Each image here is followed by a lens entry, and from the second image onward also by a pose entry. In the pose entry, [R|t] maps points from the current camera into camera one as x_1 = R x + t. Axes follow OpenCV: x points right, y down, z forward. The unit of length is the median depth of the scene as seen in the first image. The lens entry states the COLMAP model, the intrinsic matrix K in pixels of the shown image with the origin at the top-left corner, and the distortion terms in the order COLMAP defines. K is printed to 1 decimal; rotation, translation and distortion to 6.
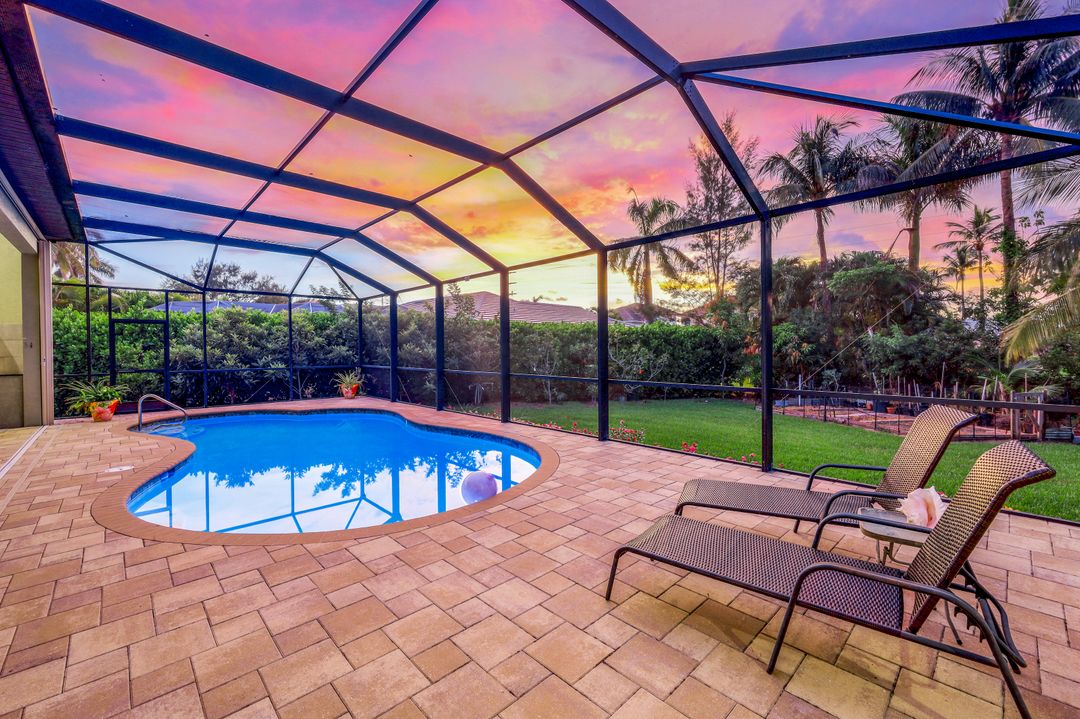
lens RADIAL K [[447.3, 0, 540.0], [0, 447.3, 359.5], [0, 0, 1]] dist [-0.000965, 0.000089]
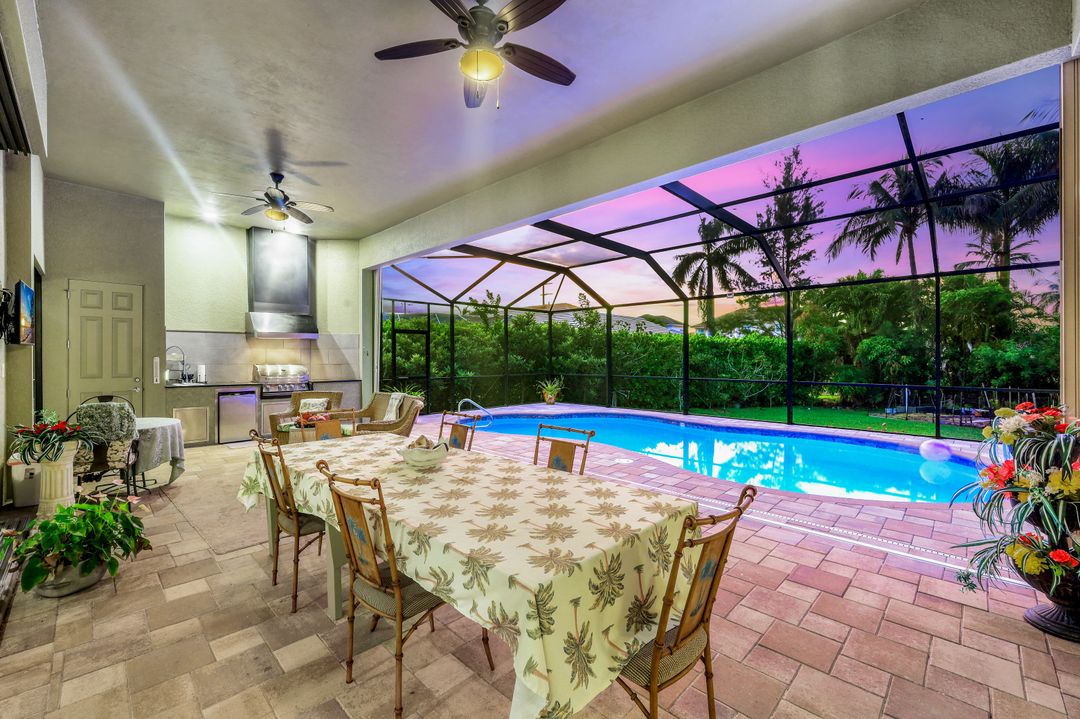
lens RADIAL K [[447.3, 0, 540.0], [0, 447.3, 359.5], [0, 0, 1]] dist [-0.000965, 0.000089]
pose [[0.999137, 0.006555, 0.041005, -0.358694], [-0.005637, 0.999732, -0.022474, 0.002543], [-0.041142, 0.022224, 0.998906, -0.046334]]
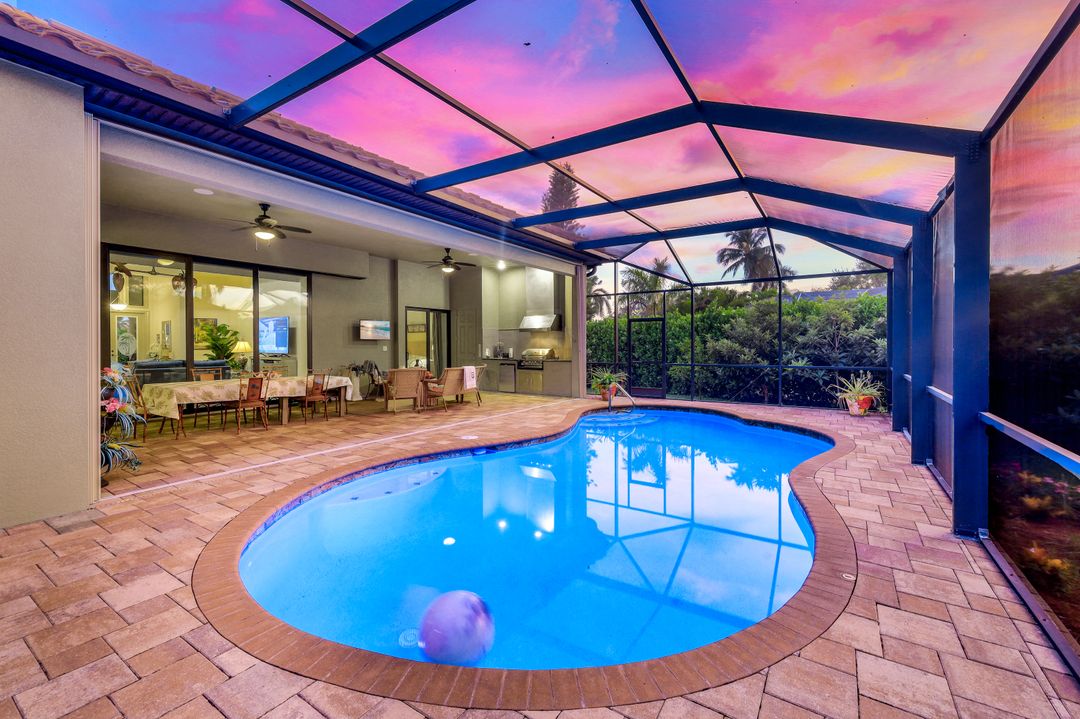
lens RADIAL K [[438.2, 0, 540.7], [0, 438.2, 354.4], [0, 0, 1]] dist [-0.000383, 0.000023]
pose [[0.217954, 0.028911, -0.975531, 0.105025], [-0.021009, 0.999469, 0.024927, -0.009733], [0.975733, 0.015062, 0.218445, 0.277056]]
